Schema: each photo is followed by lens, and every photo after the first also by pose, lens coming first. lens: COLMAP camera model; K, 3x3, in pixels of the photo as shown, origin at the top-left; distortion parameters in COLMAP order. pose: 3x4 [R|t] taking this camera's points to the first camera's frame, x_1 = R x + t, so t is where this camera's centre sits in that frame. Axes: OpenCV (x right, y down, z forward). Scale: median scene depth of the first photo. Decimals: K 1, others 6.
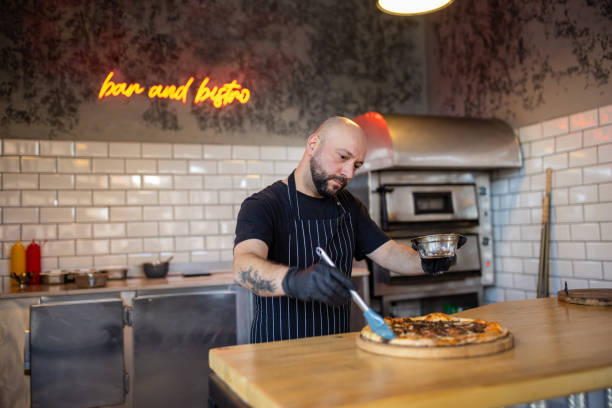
lens RADIAL K [[621.6, 0, 323.9], [0, 621.6, 191.6], [0, 0, 1]] dist [0.006658, -0.017685]
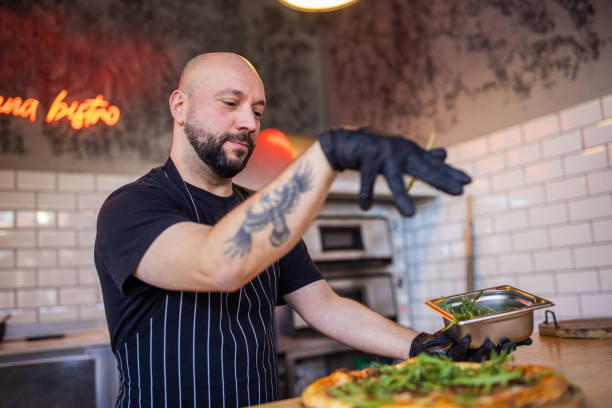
lens RADIAL K [[589.4, 0, 312.3], [0, 589.4, 205.3], [0, 0, 1]] dist [-0.009674, -0.008913]
pose [[0.983222, -0.012980, 0.181953, -0.010840], [0.030087, 0.995343, -0.091577, 0.044623], [-0.179917, 0.095515, 0.979034, 0.206301]]
